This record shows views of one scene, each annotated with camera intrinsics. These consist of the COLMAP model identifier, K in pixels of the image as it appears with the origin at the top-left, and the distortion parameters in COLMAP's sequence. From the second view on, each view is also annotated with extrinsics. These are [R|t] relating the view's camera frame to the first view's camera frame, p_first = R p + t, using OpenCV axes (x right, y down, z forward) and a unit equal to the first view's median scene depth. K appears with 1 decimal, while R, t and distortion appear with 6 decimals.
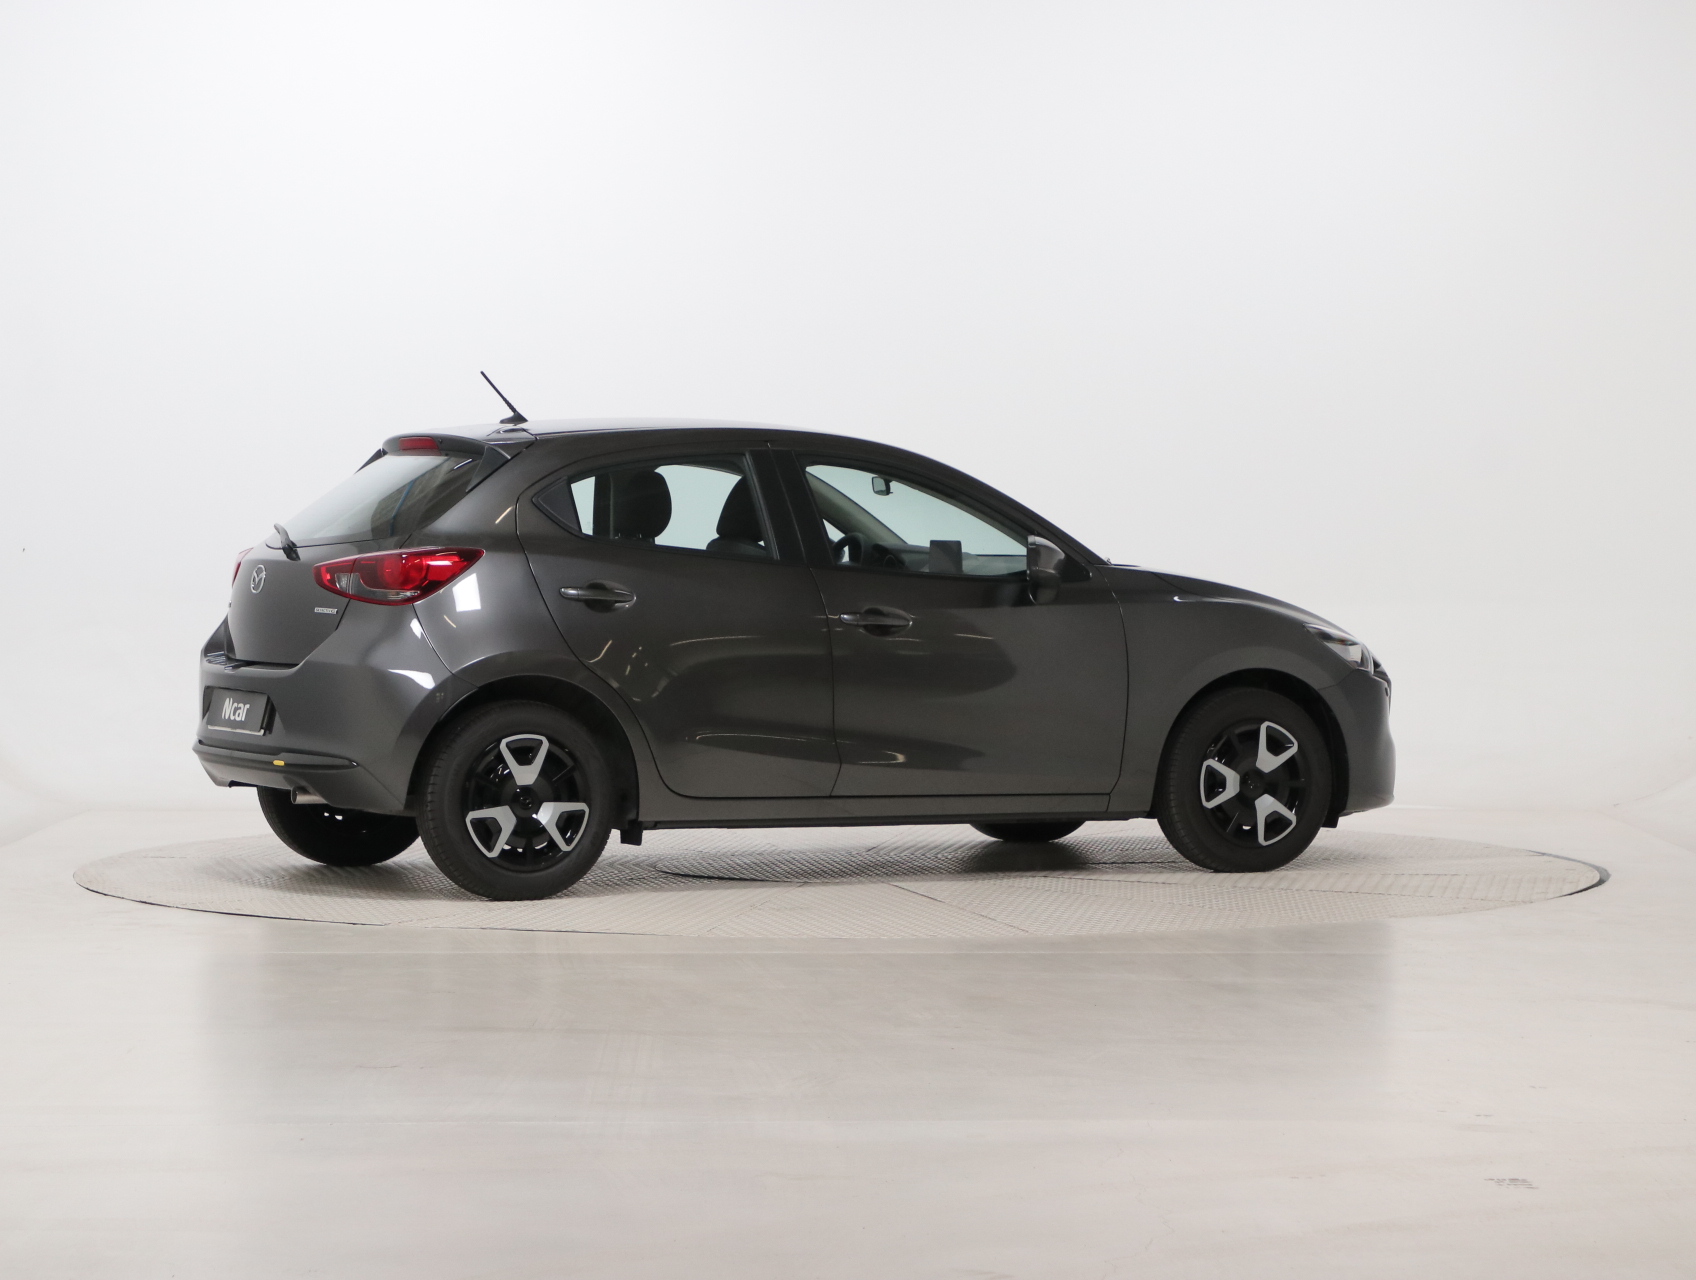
lens RADIAL K [[5242.1, 0, 848.0], [0, 5242.1, 640.0], [0, 0, 1]] dist [-0.170041, 0.820866]
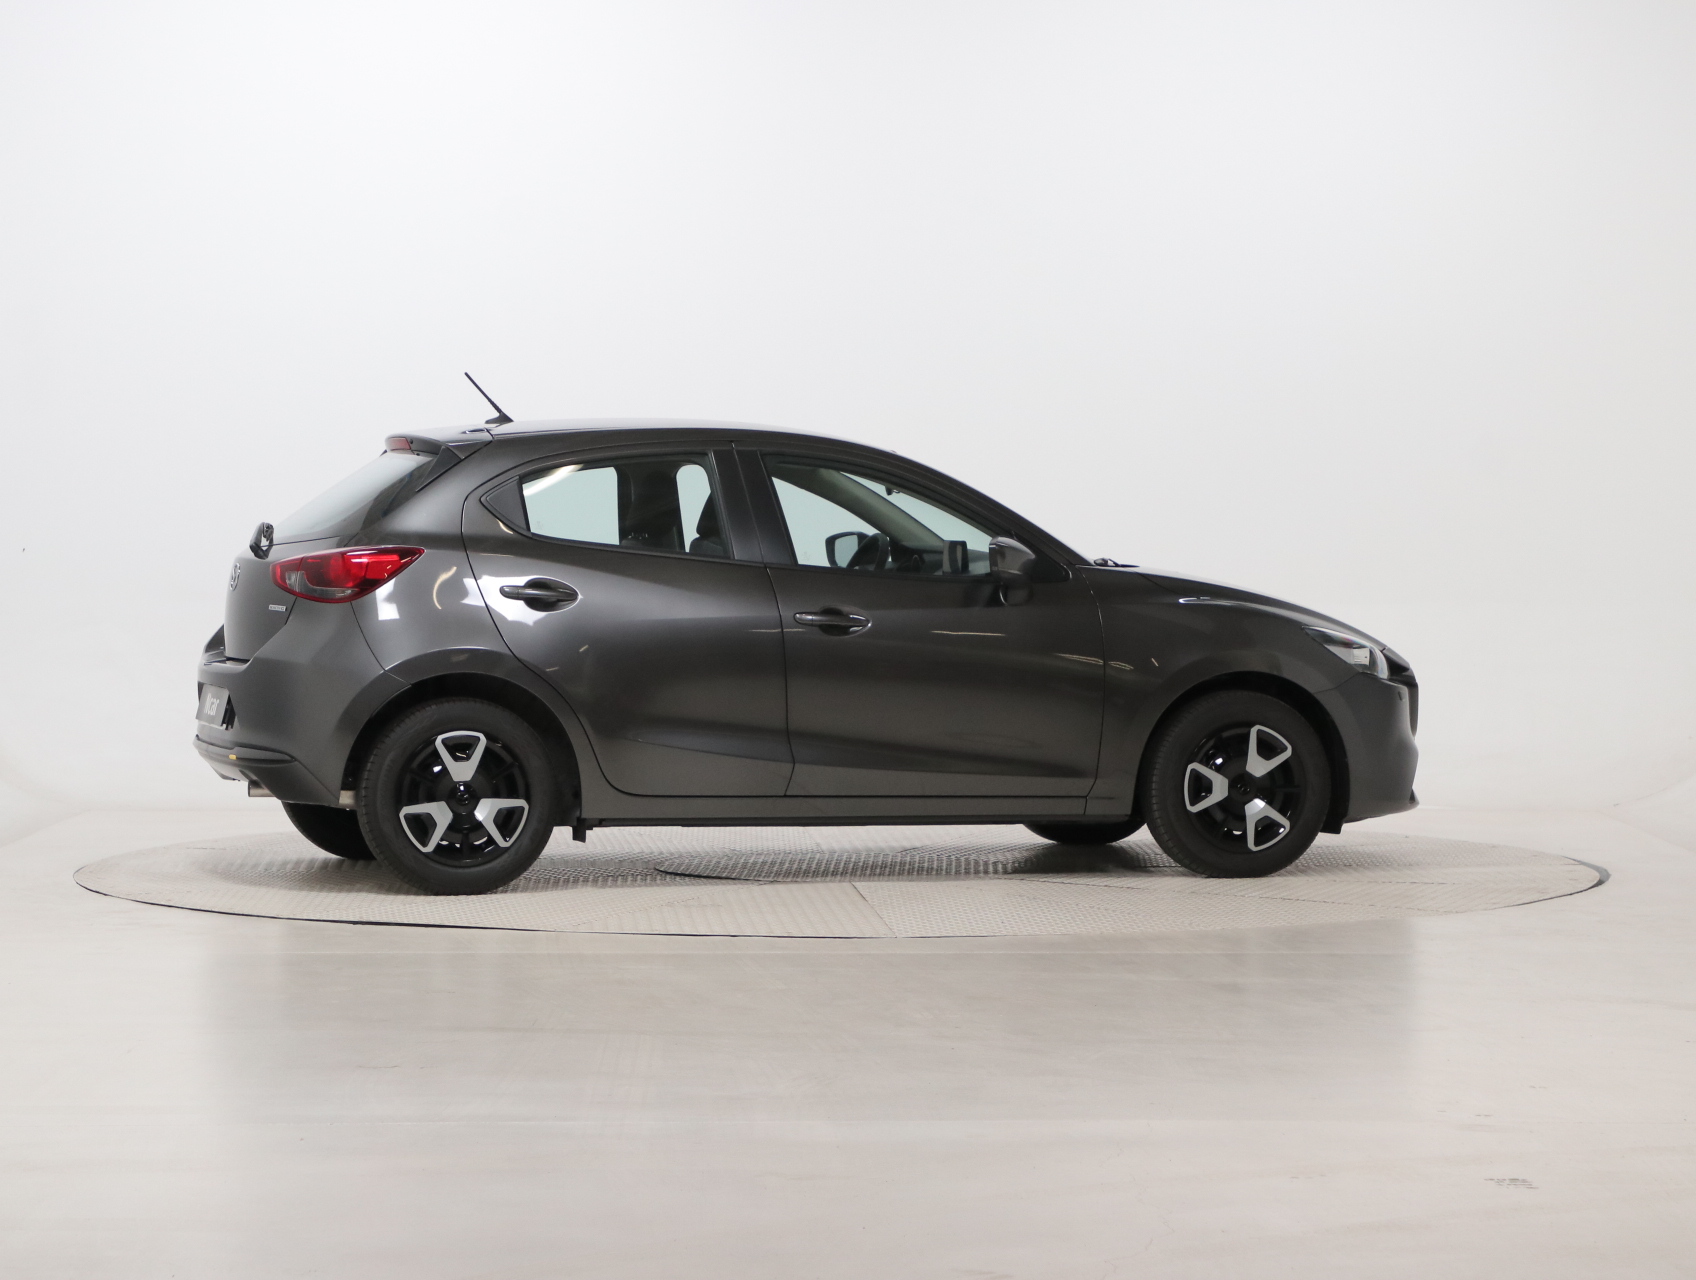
lens RADIAL K [[5242.1, 0, 848.0], [0, 5242.1, 640.0], [0, 0, 1]] dist [-0.170041, 0.820866]
pose [[0.985287, 0.006179, -0.170796, 0.177713], [-0.006108, 0.999981, 0.000944, -0.000976], [0.170799, 0.000113, 0.985306, 0.015108]]
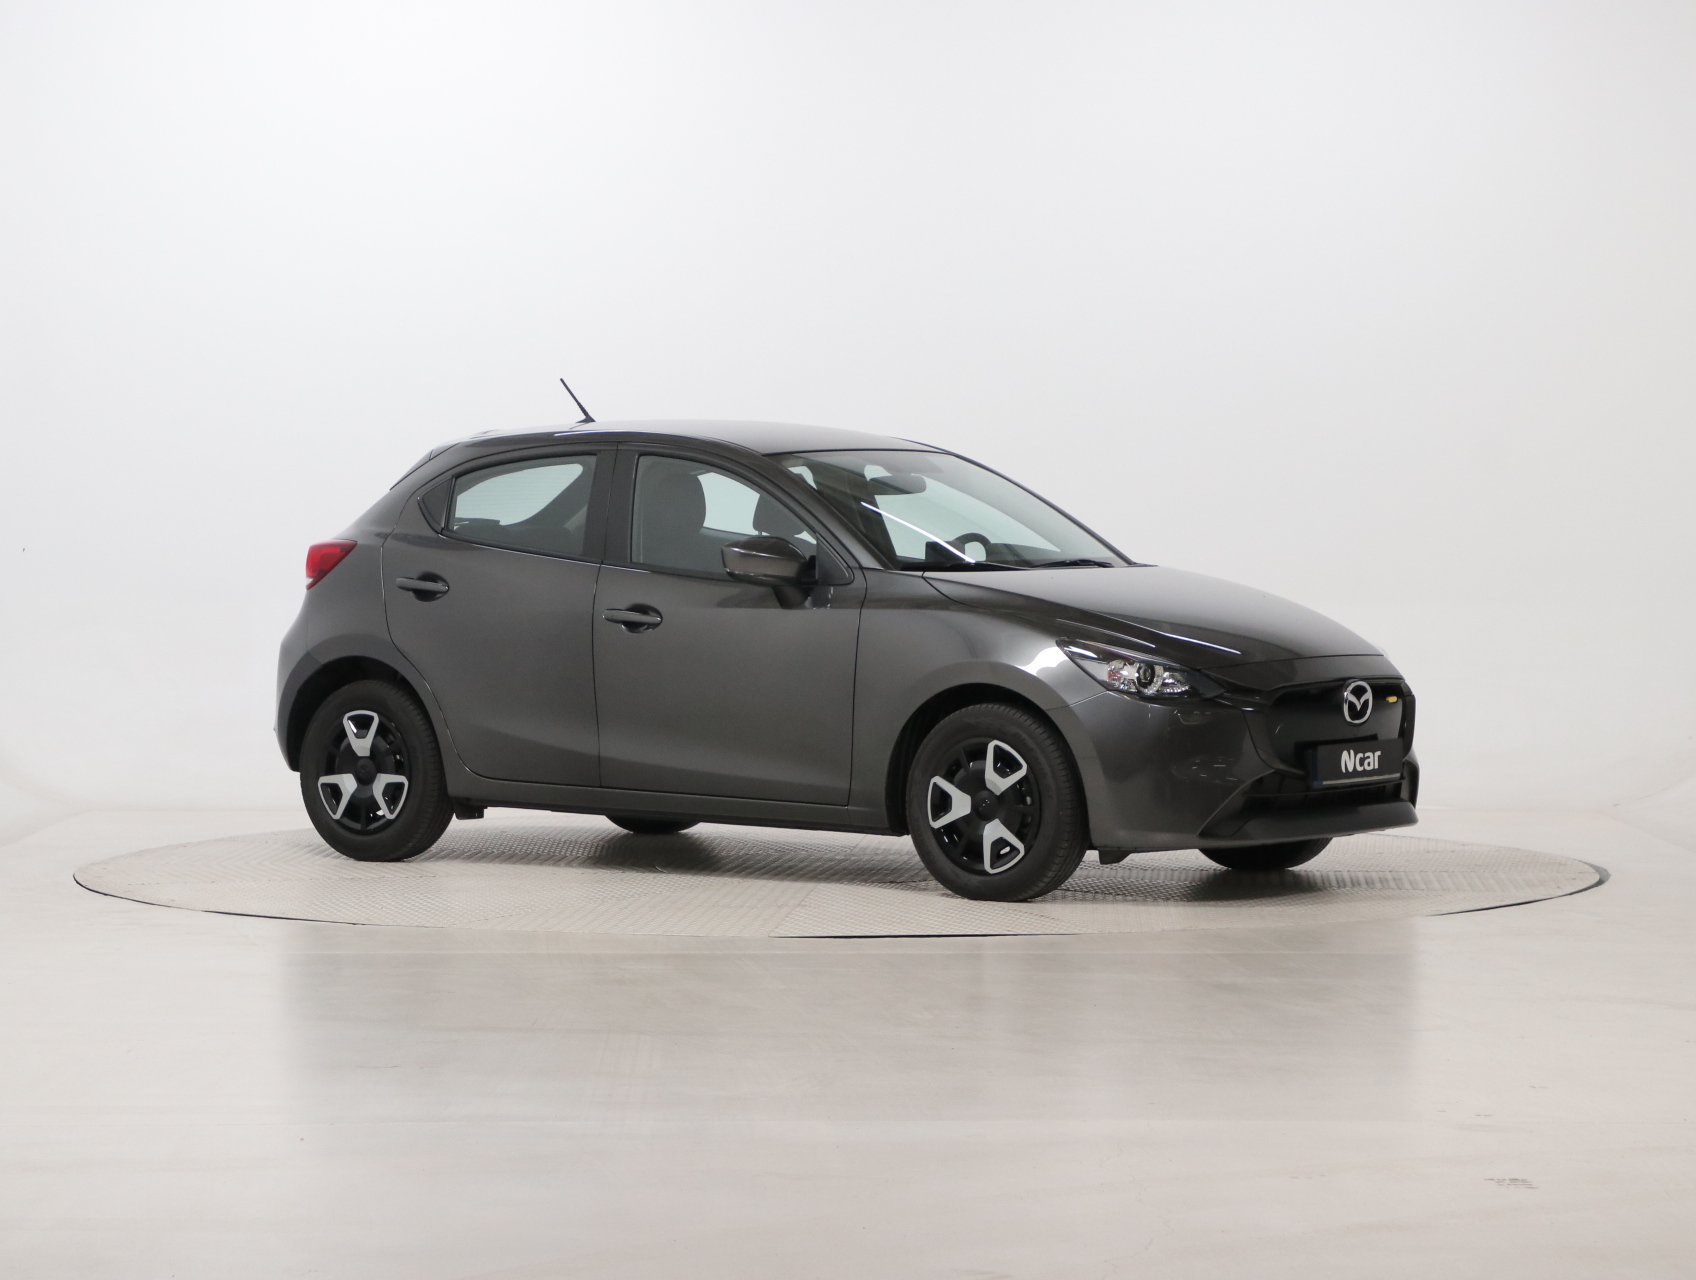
lens RADIAL K [[5242.1, 0, 848.0], [0, 5242.1, 640.0], [0, 0, 1]] dist [-0.170041, 0.820866]
pose [[0.451812, 0.030484, -0.891592, 0.926673], [-0.030834, 0.999352, 0.018543, -0.019331], [0.891580, 0.019114, 0.452460, 0.571682]]
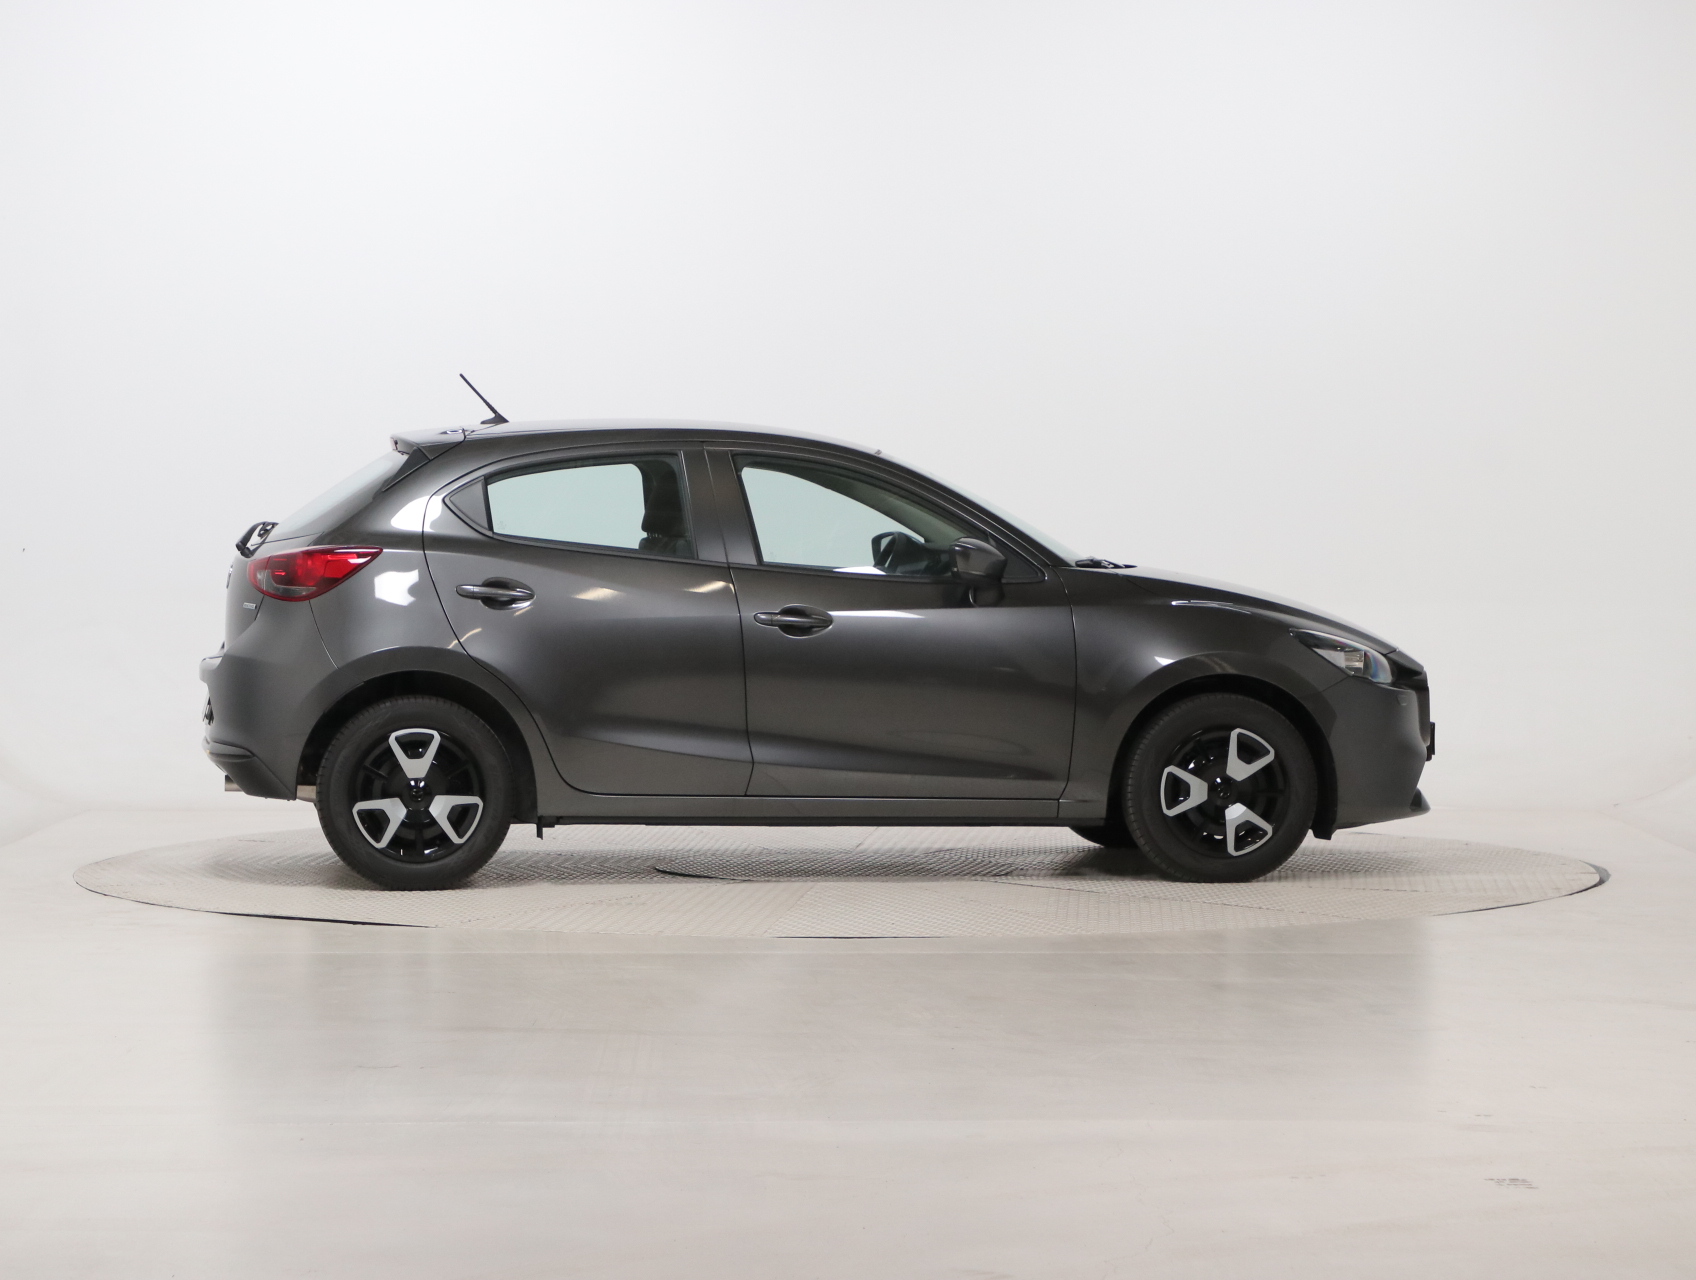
lens RADIAL K [[5242.1, 0, 848.0], [0, 5242.1, 640.0], [0, 0, 1]] dist [-0.170041, 0.820866]
pose [[0.947516, 0.010985, -0.319520, 0.332394], [-0.010773, 0.999939, 0.002432, -0.002574], [0.319527, 0.001138, 0.947576, 0.054895]]
